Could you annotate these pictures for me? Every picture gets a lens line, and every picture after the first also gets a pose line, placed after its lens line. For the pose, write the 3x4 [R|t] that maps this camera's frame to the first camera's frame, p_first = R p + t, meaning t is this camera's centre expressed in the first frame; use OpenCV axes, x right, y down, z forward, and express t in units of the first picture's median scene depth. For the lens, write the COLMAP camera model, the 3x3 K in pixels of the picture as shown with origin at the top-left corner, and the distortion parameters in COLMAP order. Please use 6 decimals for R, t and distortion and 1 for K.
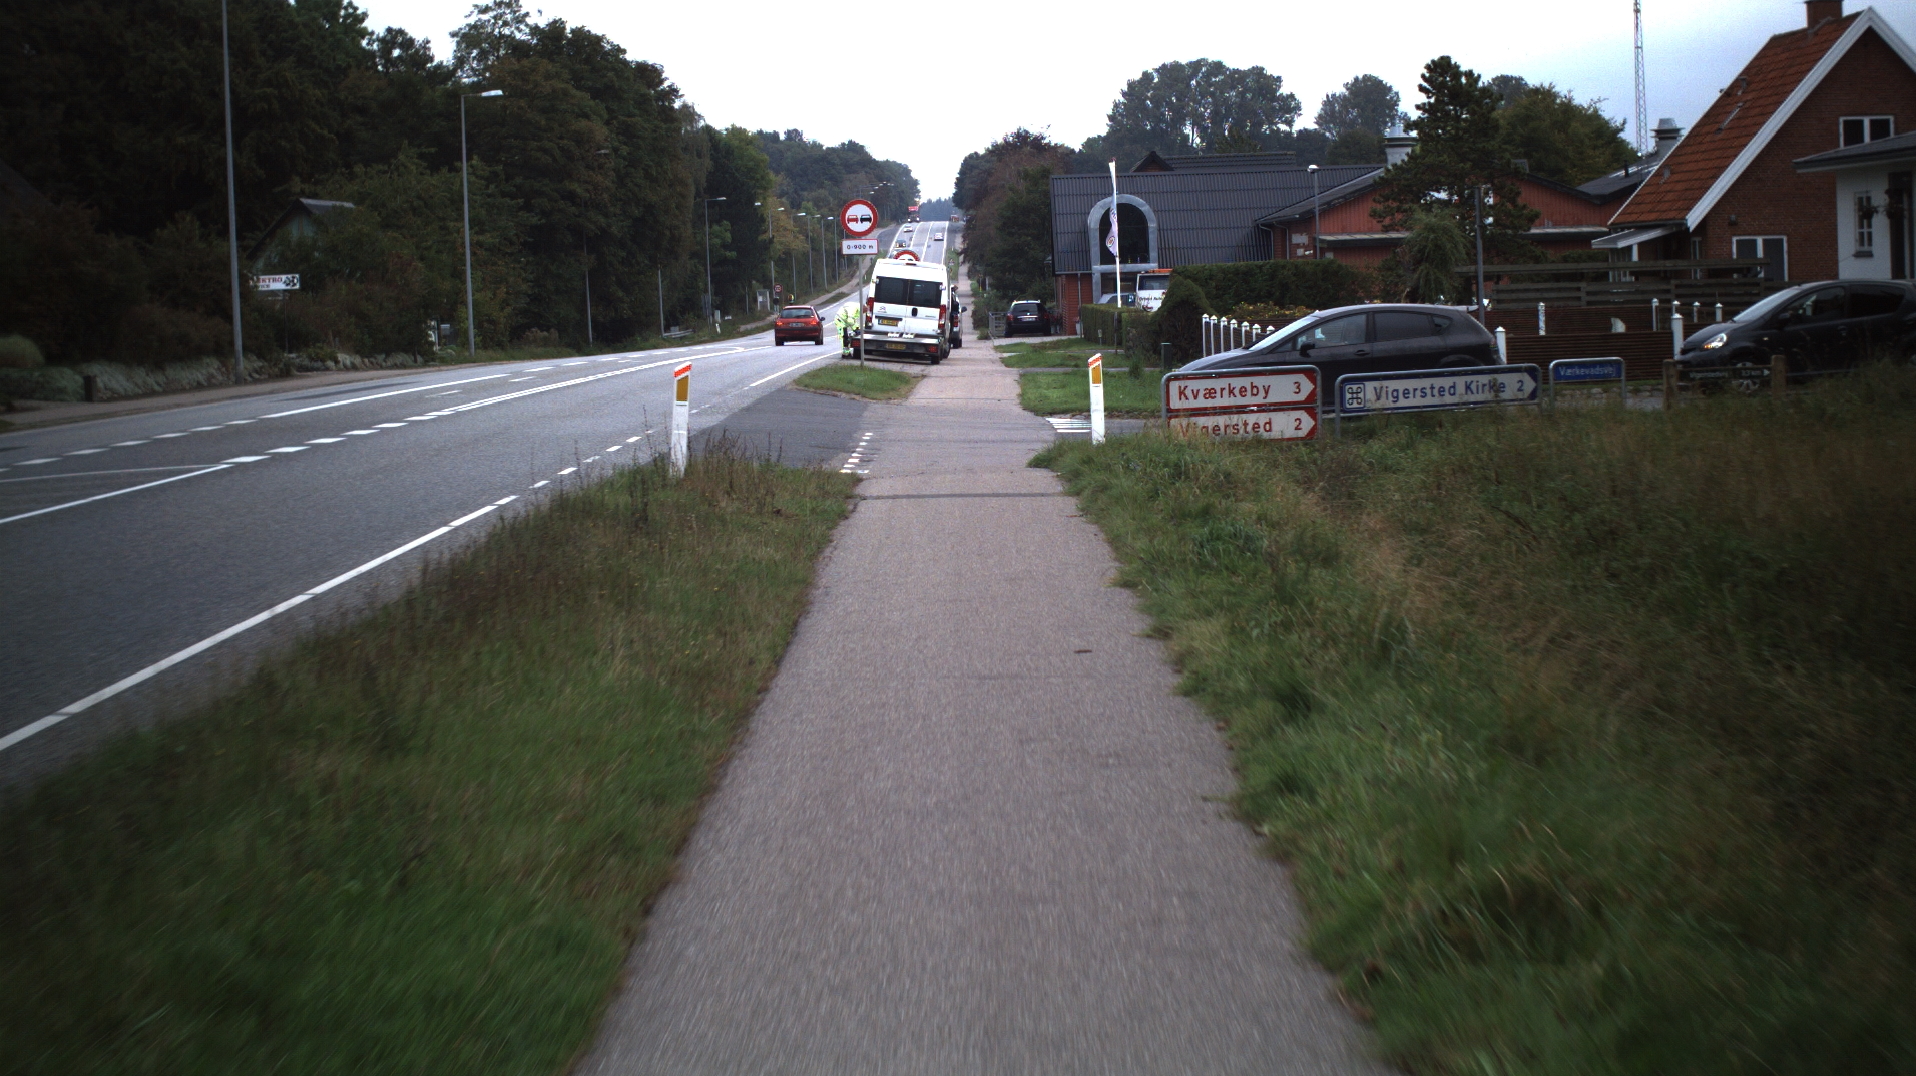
lens RADIAL K [[3407.1, 0, 958.0], [0, 3407.1, 538.0], [0, 0, 1]] dist [-0.277906, 0.334246]
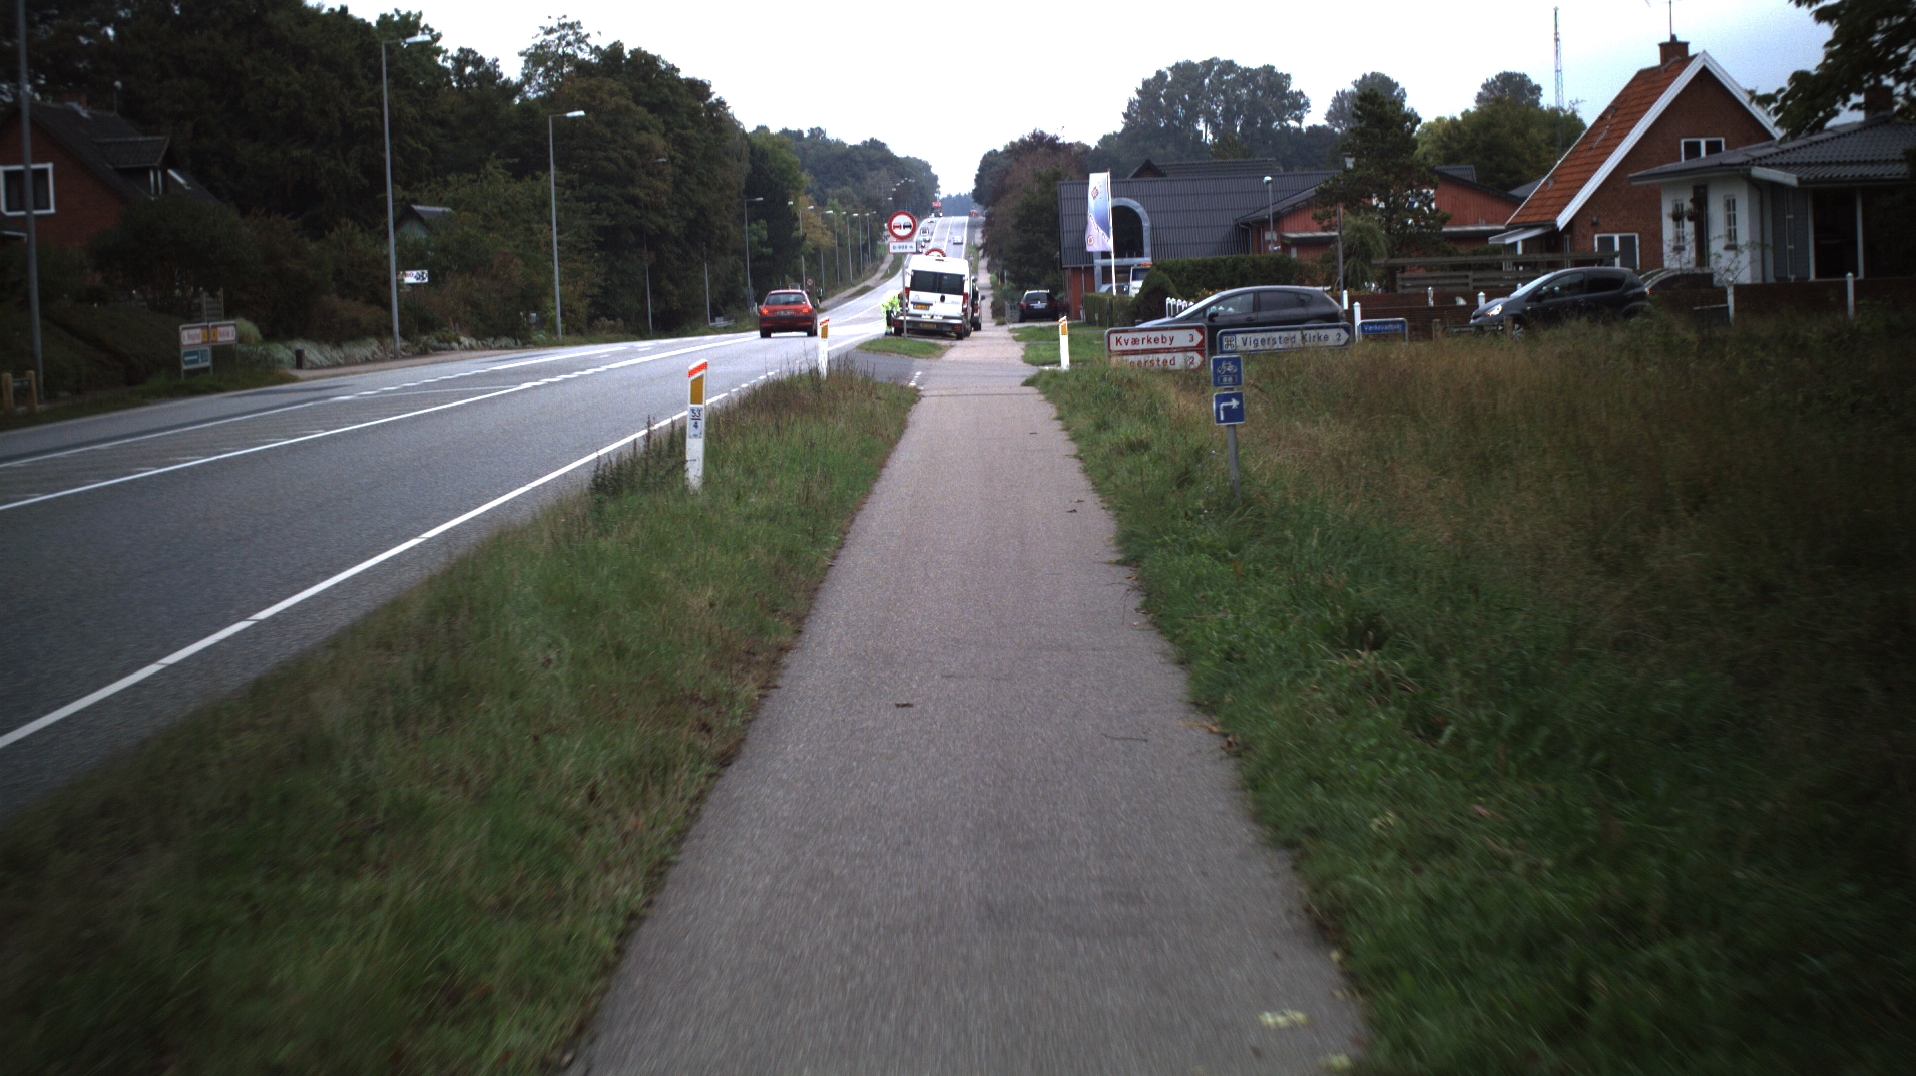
lens RADIAL K [[3407.1, 0, 958.0], [0, 3407.1, 538.0], [0, 0, 1]] dist [-0.277906, 0.334246]
pose [[0.999970, -0.004594, -0.006219, 0.000061], [0.004605, 0.999988, 0.001736, 0.011845], [0.006211, -0.001765, 0.999979, -0.151541]]
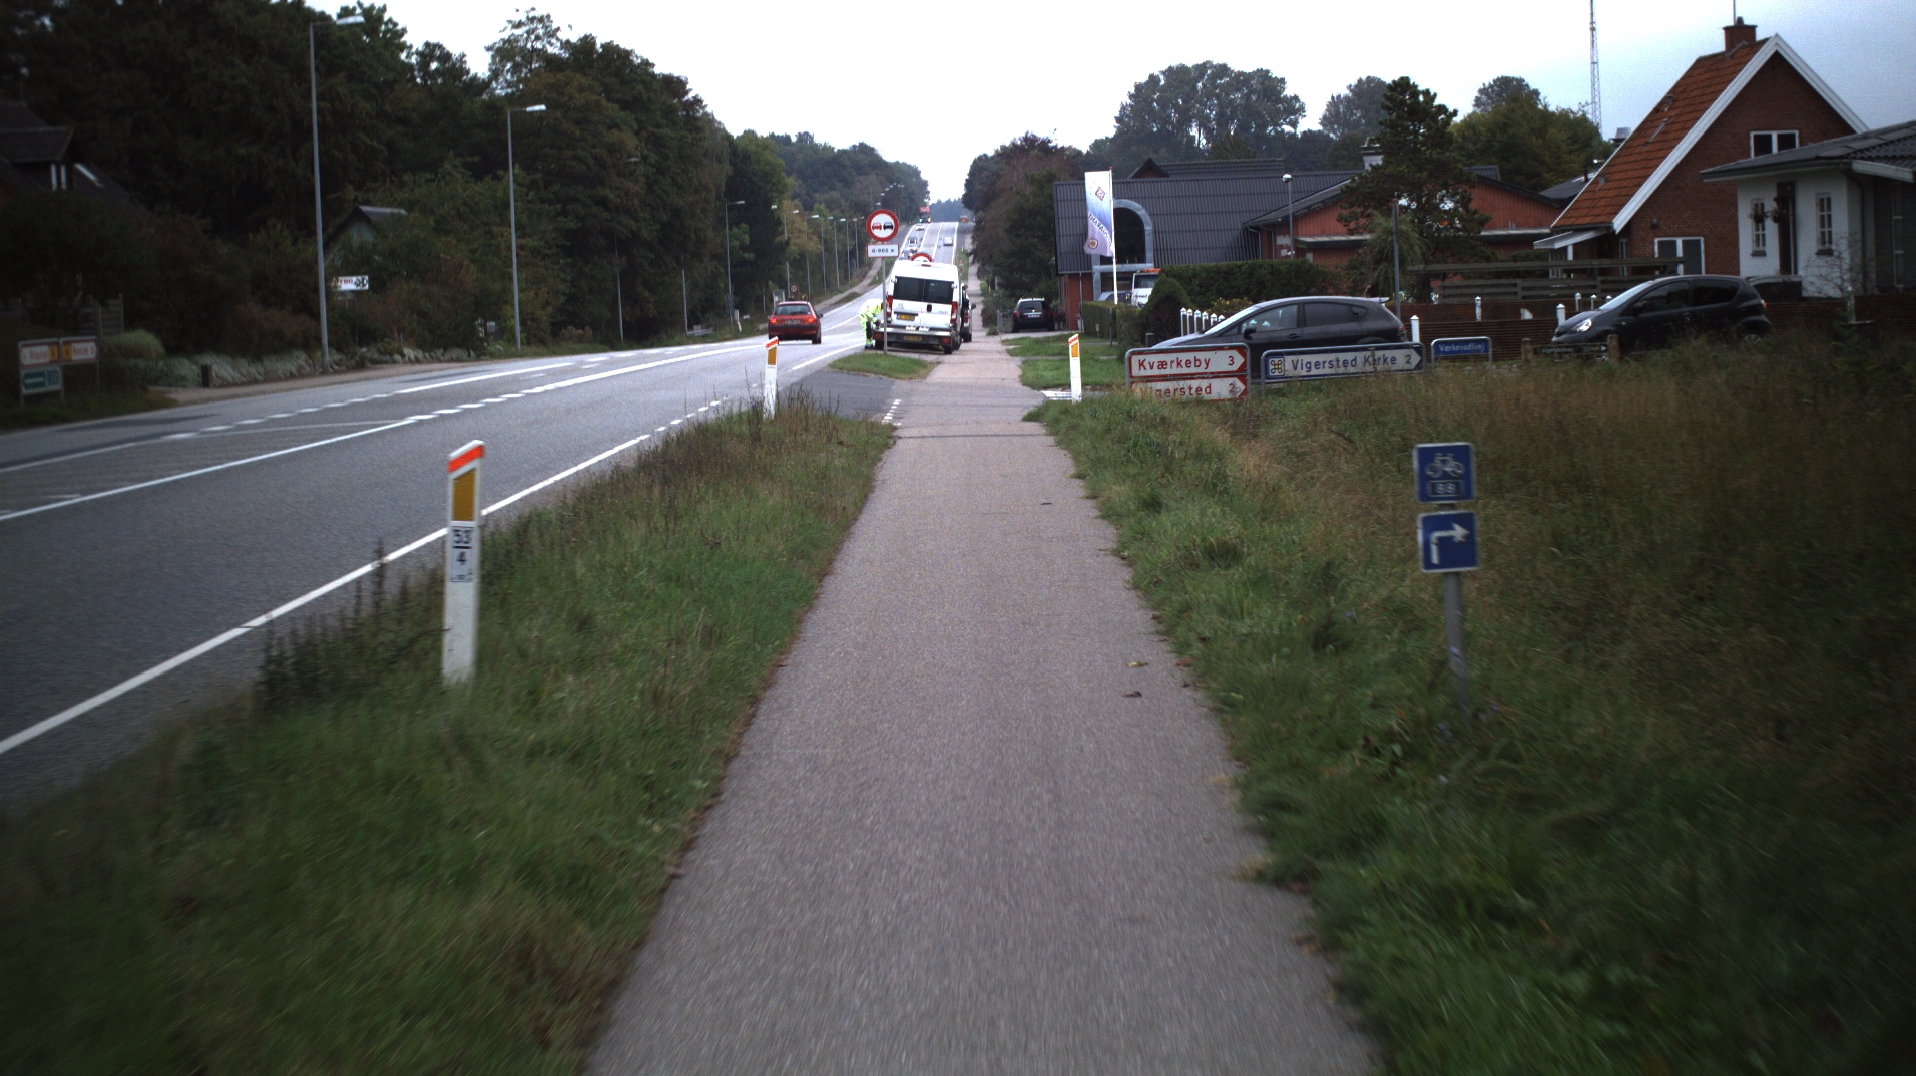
lens RADIAL K [[3407.1, 0, 958.0], [0, 3407.1, 538.0], [0, 0, 1]] dist [-0.277906, 0.334246]
pose [[0.999990, -0.003256, -0.003100, -0.000070], [0.003256, 0.999995, -0.000089, 0.005968], [0.003100, 0.000079, 0.999995, -0.075830]]
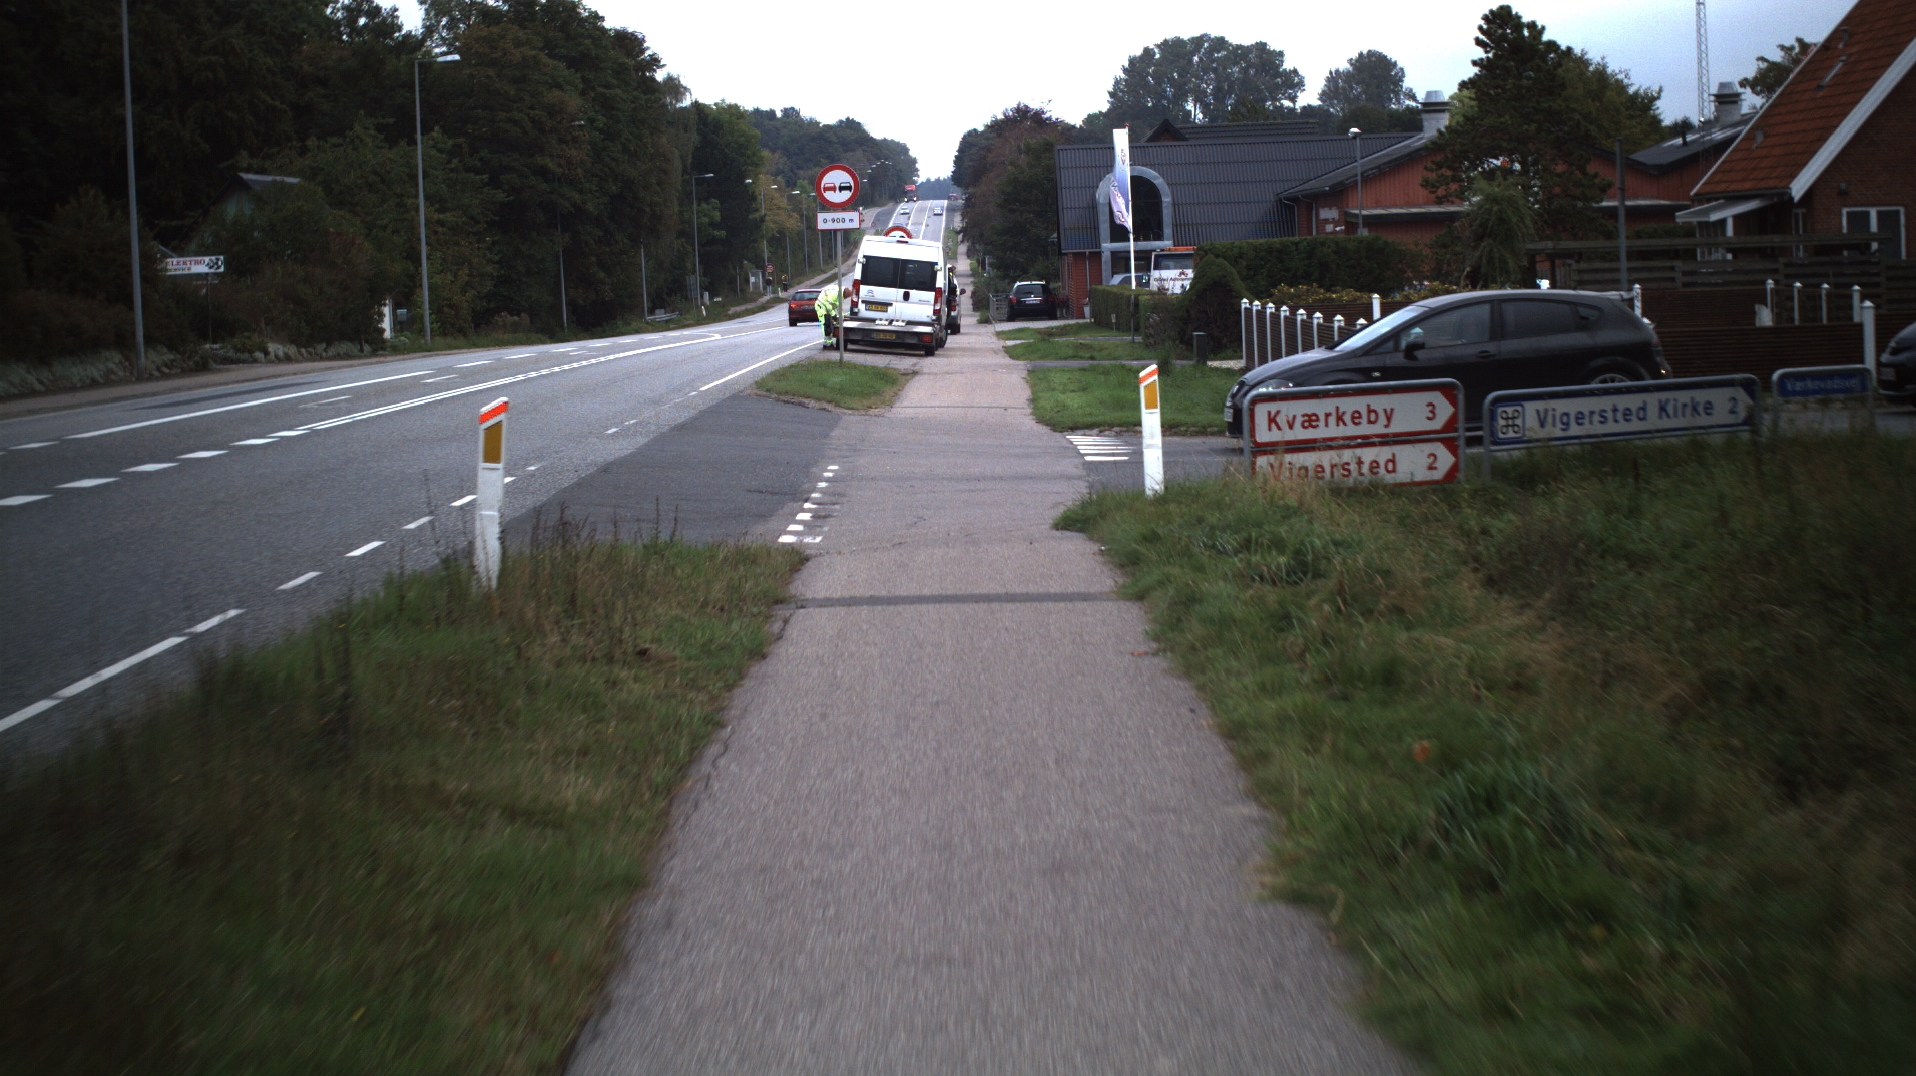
lens RADIAL K [[3407.1, 0, 958.0], [0, 3407.1, 538.0], [0, 0, 1]] dist [-0.277906, 0.334246]
pose [[0.999996, -0.002984, -0.000004, 0.000275], [0.002984, 0.999977, 0.006041, -0.005758], [-0.000015, -0.006041, 0.999982, 0.075718]]
